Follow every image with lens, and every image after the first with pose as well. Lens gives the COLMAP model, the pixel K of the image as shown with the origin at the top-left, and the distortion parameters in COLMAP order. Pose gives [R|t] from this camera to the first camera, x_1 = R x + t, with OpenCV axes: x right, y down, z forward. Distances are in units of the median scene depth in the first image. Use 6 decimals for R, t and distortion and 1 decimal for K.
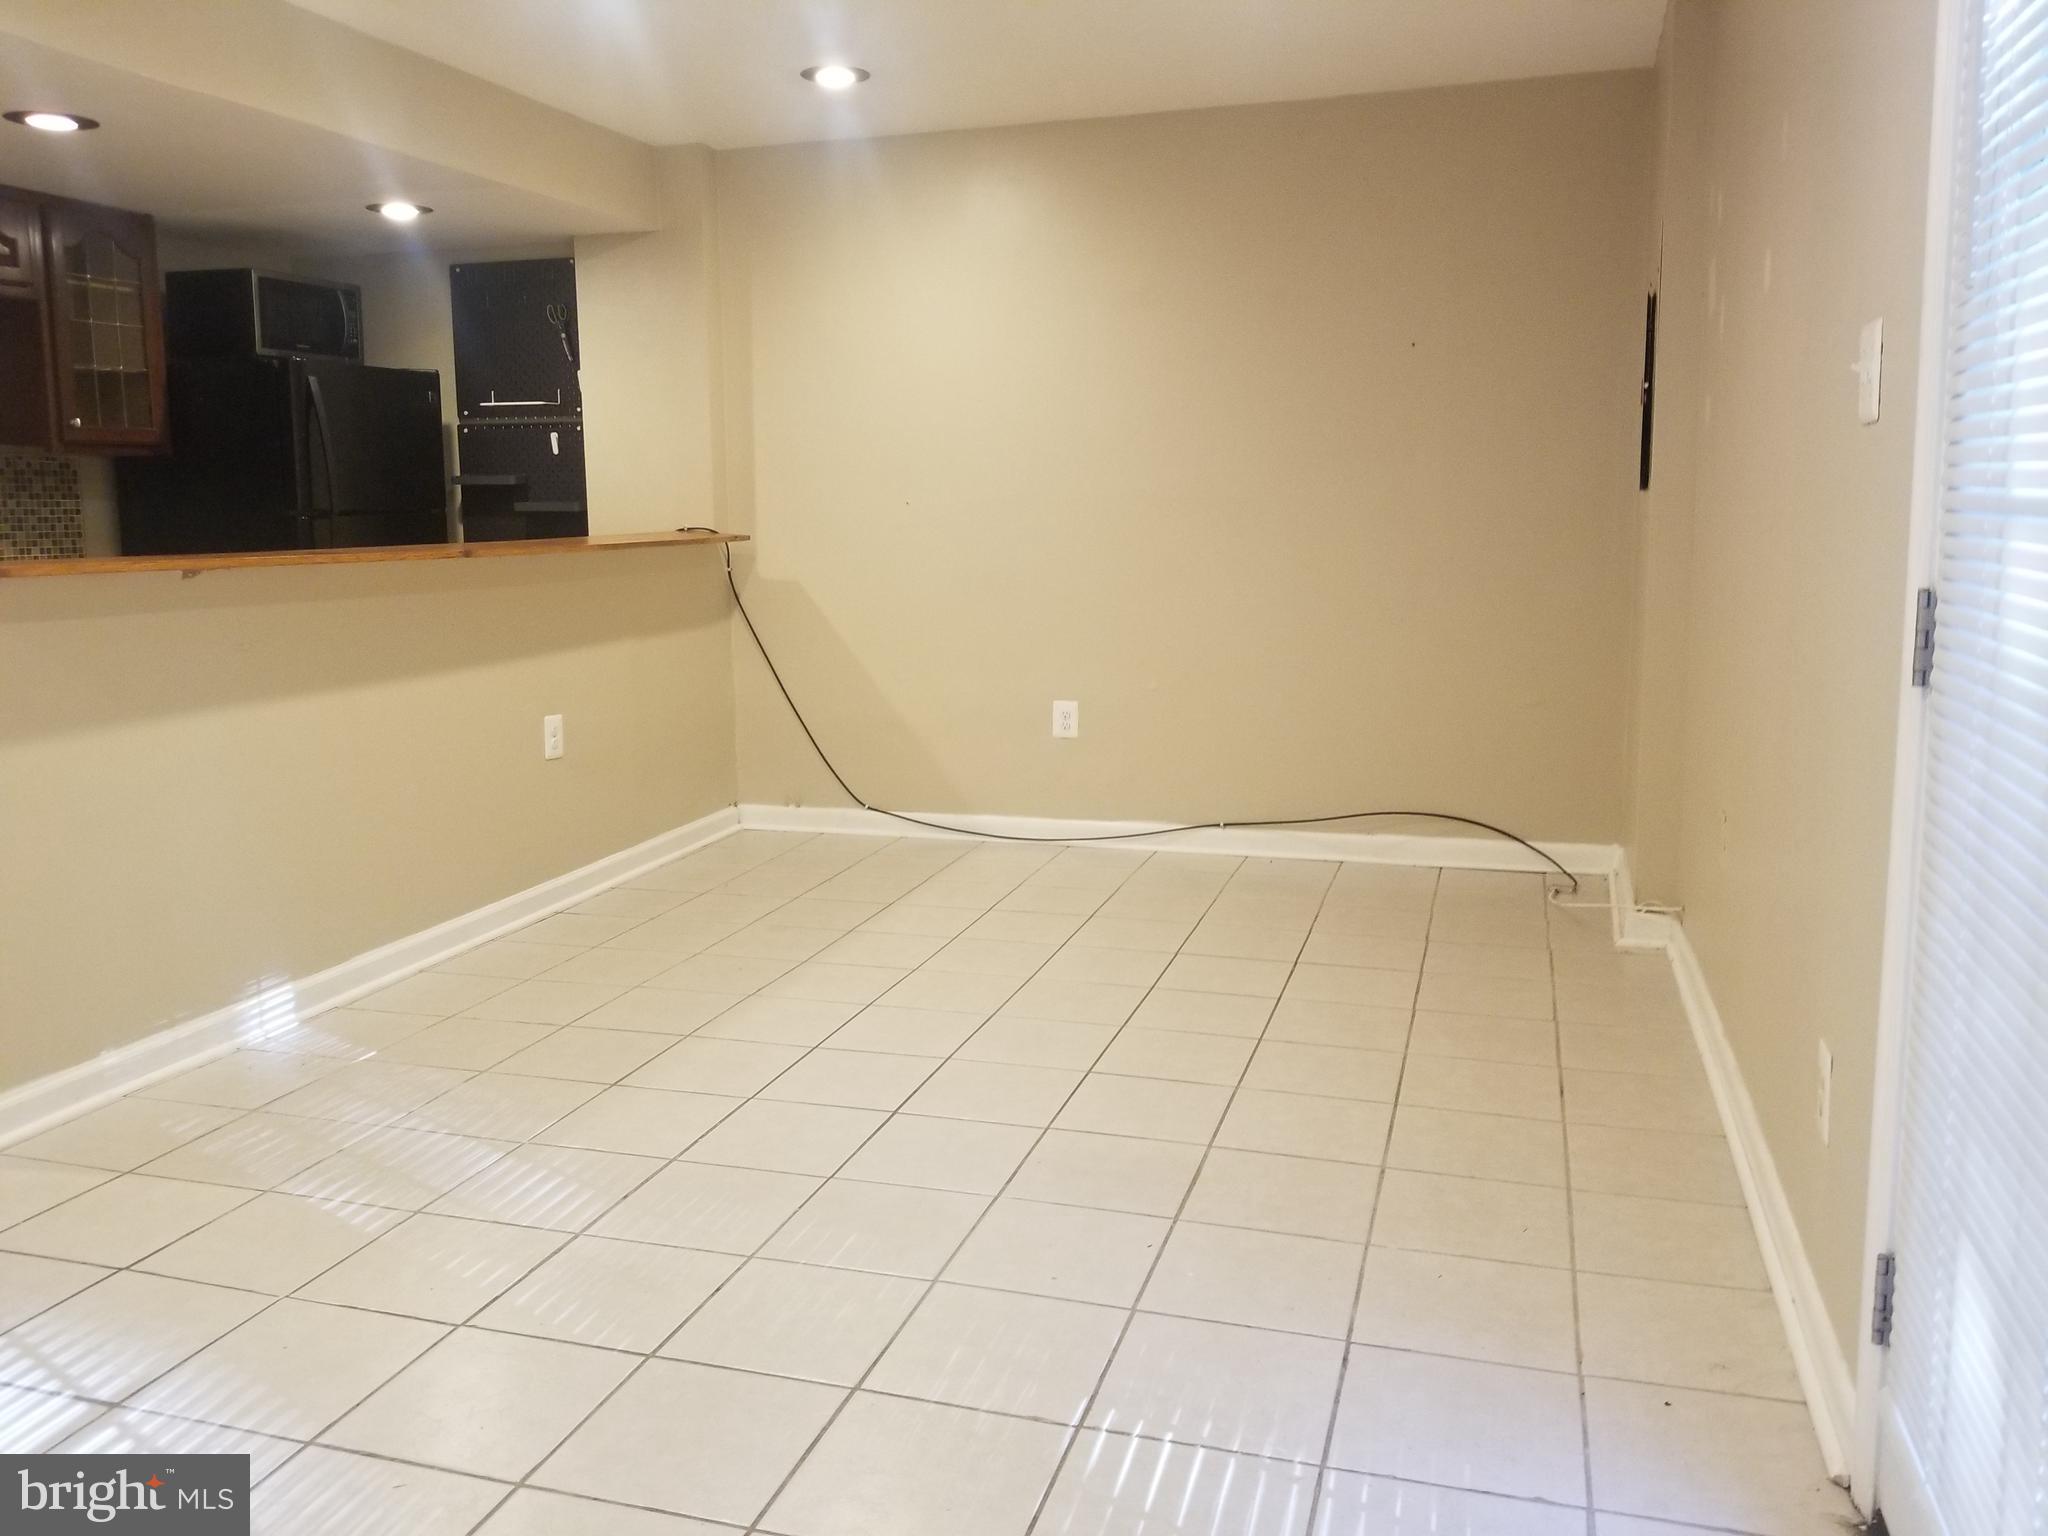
lens RADIAL K [[1559.0, 0, 1033.9], [0, 1559.0, 733.8], [0, 0, 1]] dist [0.069589, -0.101896]
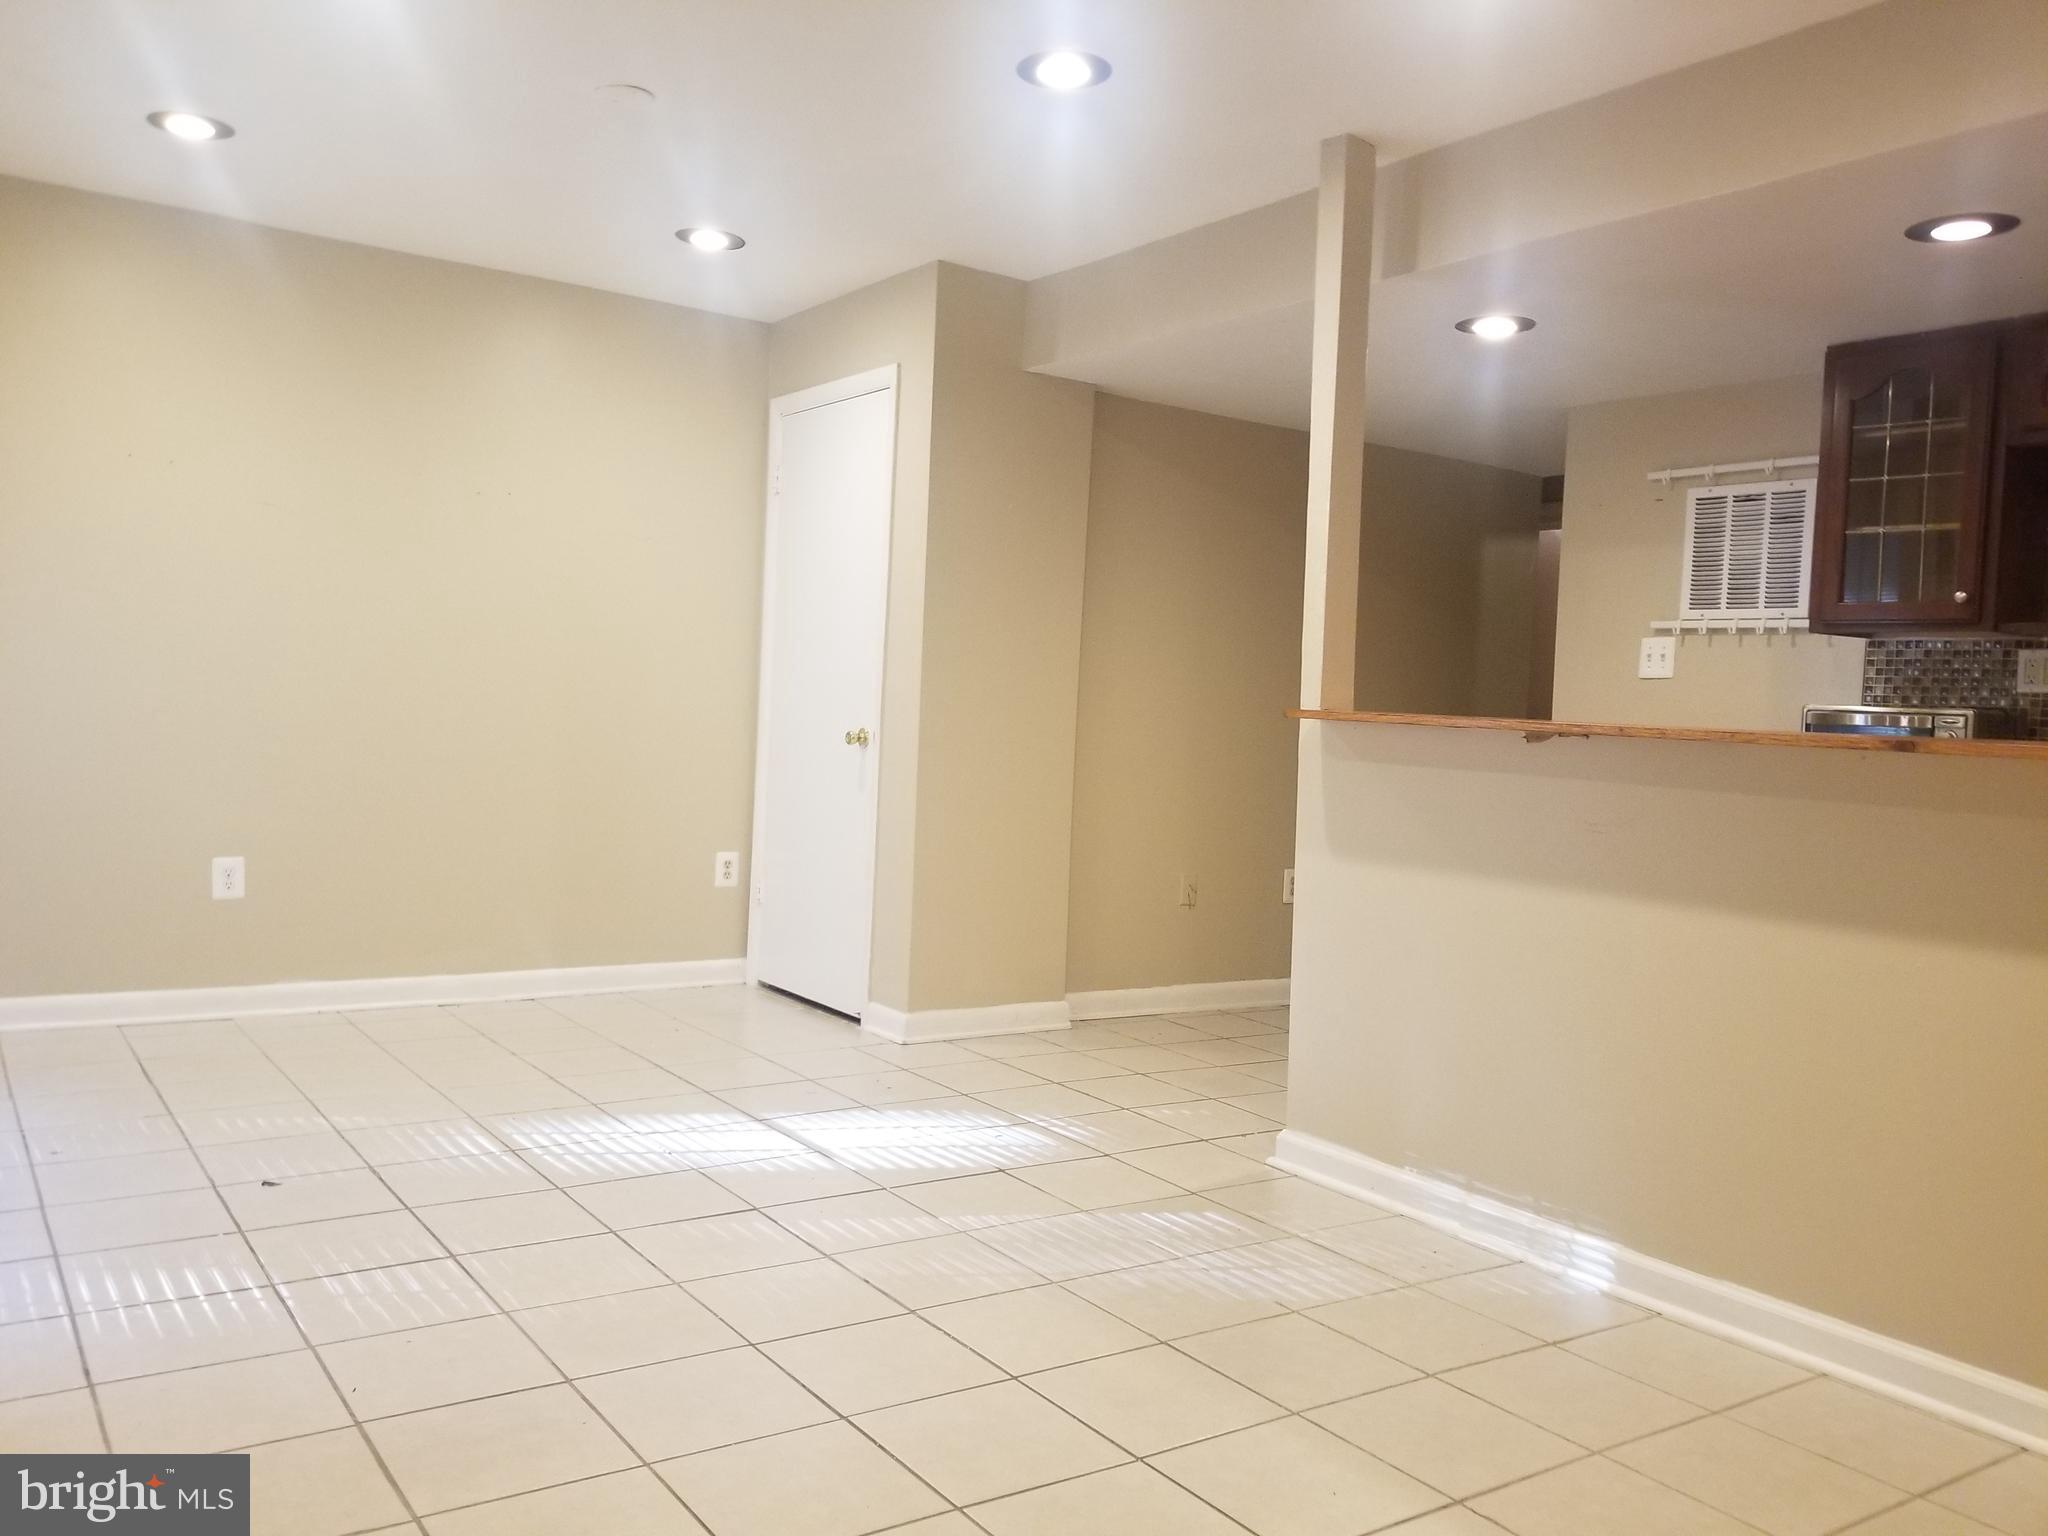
lens RADIAL K [[1624.7, 0, 960.3], [0, 1624.7, 747.4], [0, 0, 1]] dist [0.086058, -0.137953]
pose [[-0.640995, 0.004729, -0.767530, 0.413471], [-0.151414, 0.979551, 0.132488, -0.161683], [0.752462, 0.201139, -0.627171, 1.269433]]
